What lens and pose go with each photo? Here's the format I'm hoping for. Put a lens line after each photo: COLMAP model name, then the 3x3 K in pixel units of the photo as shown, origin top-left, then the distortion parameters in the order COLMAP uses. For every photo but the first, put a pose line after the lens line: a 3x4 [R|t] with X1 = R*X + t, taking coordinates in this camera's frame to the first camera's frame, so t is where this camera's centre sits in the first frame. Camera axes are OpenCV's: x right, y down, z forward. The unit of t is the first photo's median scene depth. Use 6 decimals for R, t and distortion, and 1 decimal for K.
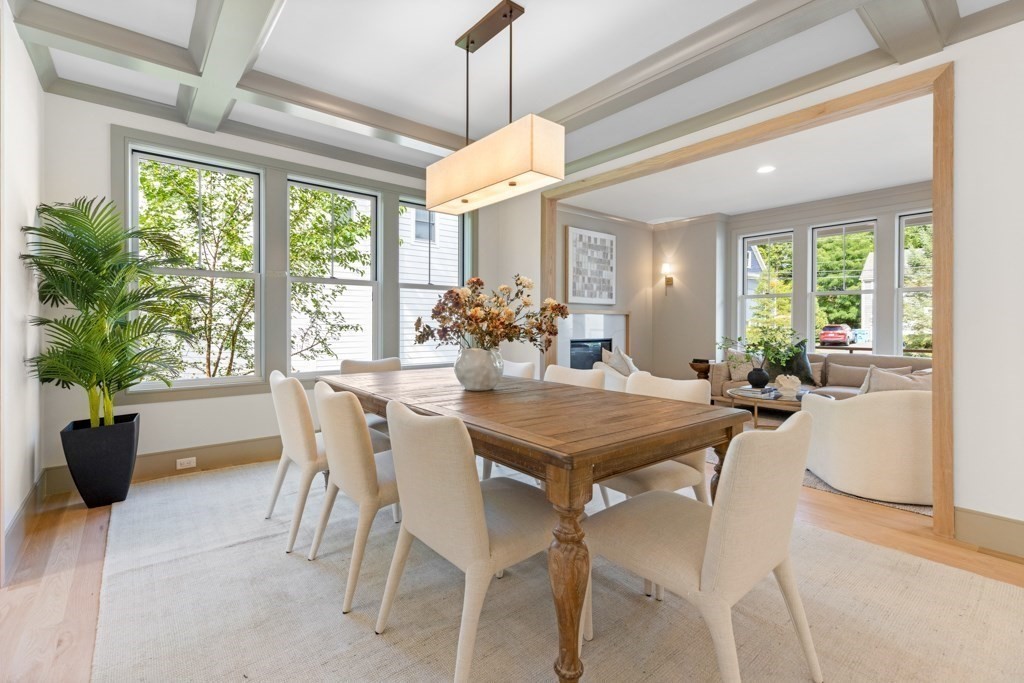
lens RADIAL K [[457.9, 0, 510.8], [0, 457.9, 329.3], [0, 0, 1]] dist [0.001439, -0.000660]
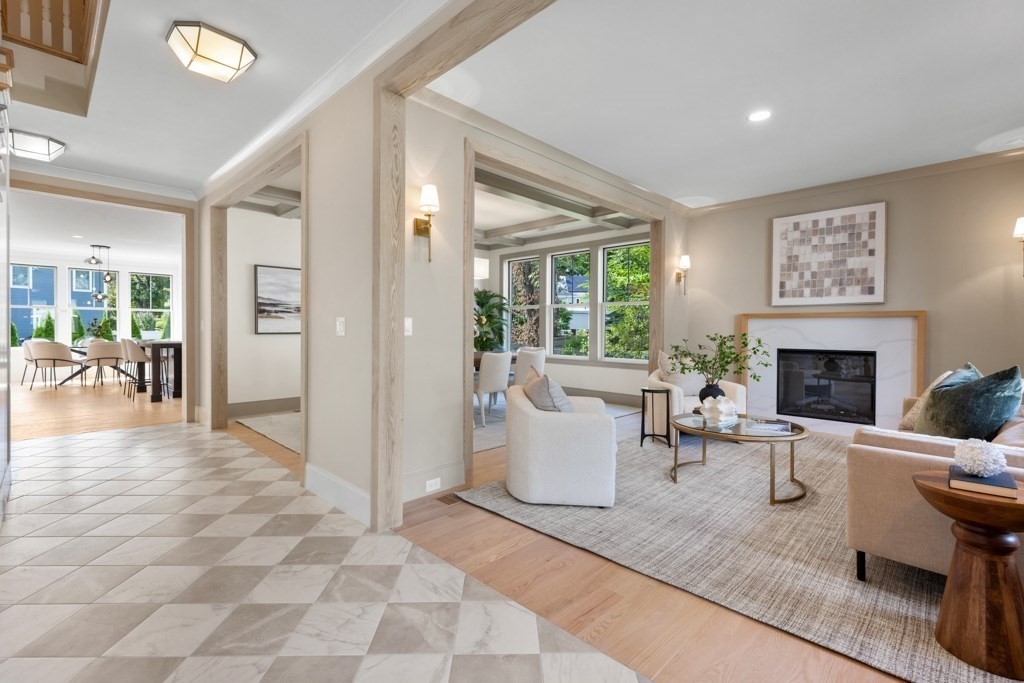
lens RADIAL K [[457.9, 0, 510.8], [0, 457.9, 329.3], [0, 0, 1]] dist [0.001439, -0.000660]
pose [[0.106348, -0.001641, -0.994328, 0.835894], [-0.018792, 0.999817, -0.003660, -0.000051], [0.994151, 0.019075, 0.106298, 0.361191]]
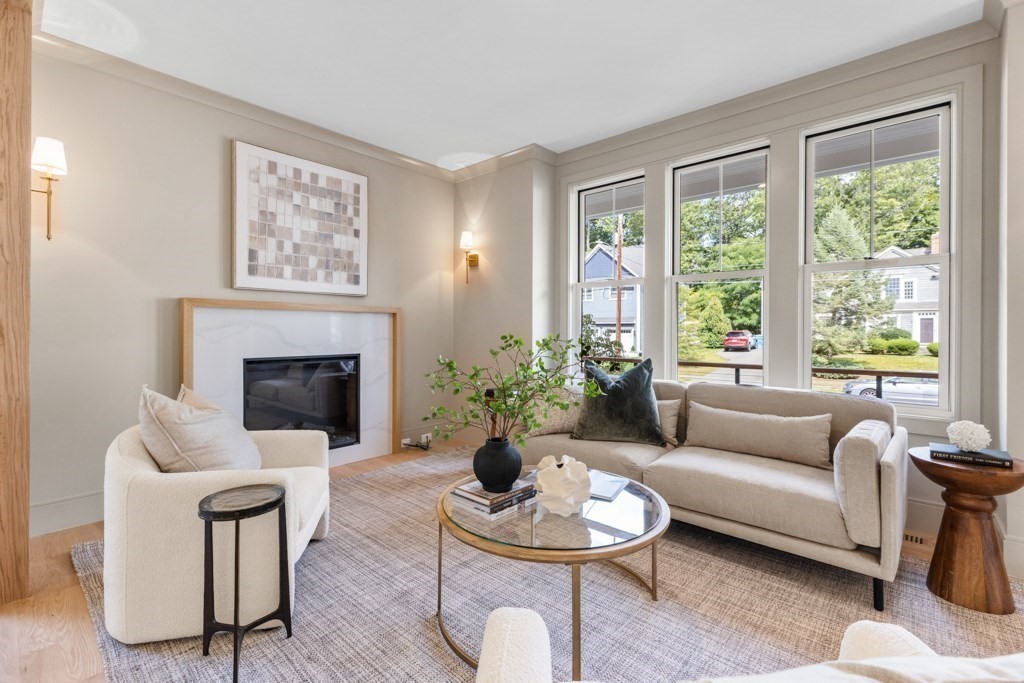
lens RADIAL K [[457.9, 0, 510.8], [0, 457.9, 329.3], [0, 0, 1]] dist [0.001439, -0.000660]
pose [[0.988722, 0.002286, 0.149743, 0.315746], [-0.000486, 0.999927, -0.012054, -0.003442], [-0.149760, 0.011846, 0.988651, 0.387356]]
